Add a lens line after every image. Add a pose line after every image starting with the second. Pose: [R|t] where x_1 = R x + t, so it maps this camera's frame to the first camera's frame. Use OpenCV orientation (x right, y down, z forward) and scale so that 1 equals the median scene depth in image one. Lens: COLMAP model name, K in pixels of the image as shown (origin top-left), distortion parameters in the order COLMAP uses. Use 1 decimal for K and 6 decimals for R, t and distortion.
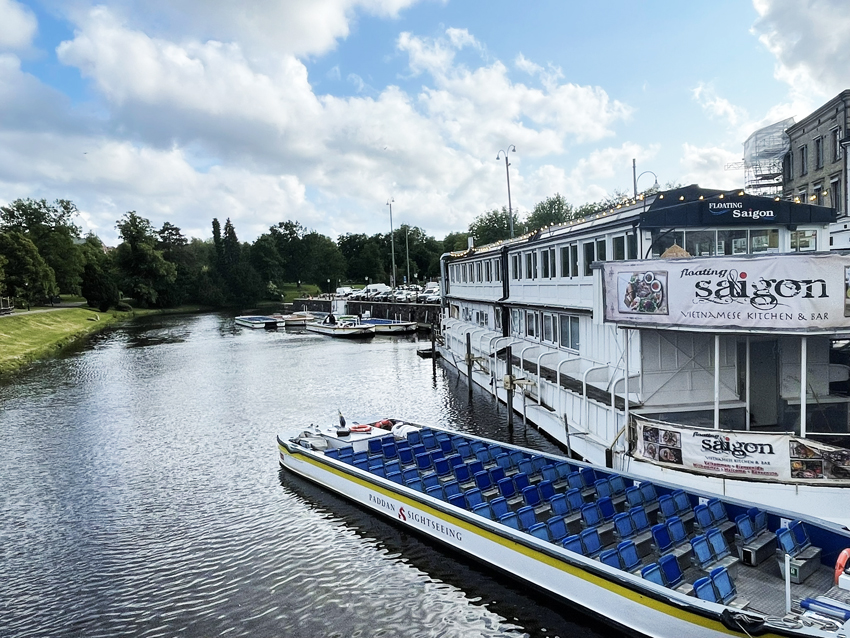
lens RADIAL K [[636.7, 0, 419.8], [0, 636.7, 314.7], [0, 0, 1]] dist [-0.001768, -0.005114]
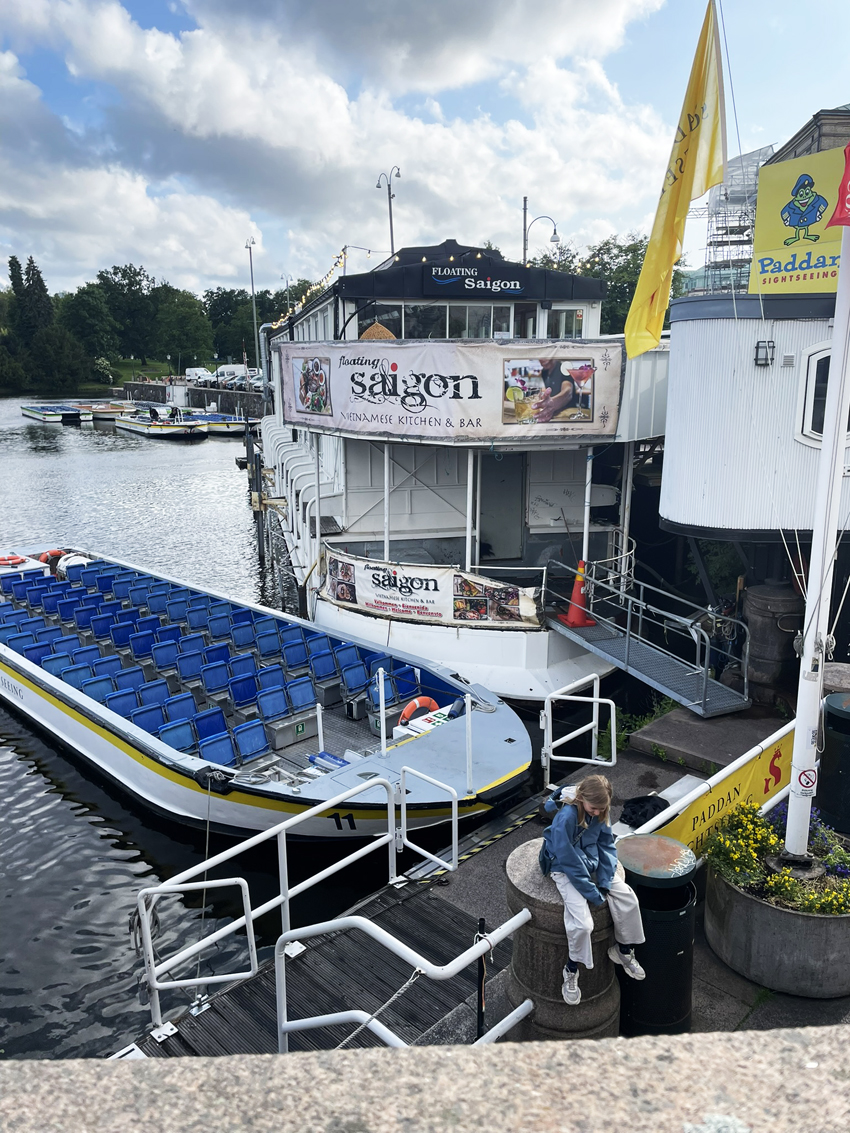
lens RADIAL K [[861.0, 0, 419.2], [0, 861.0, 567.4], [0, 0, 1]] dist [0.062658, -0.080129]
pose [[0.995750, 0.011559, 0.091372, 0.348692], [-0.027568, 0.984015, 0.175940, -0.005590], [-0.087878, -0.177711, 0.980151, -0.069962]]
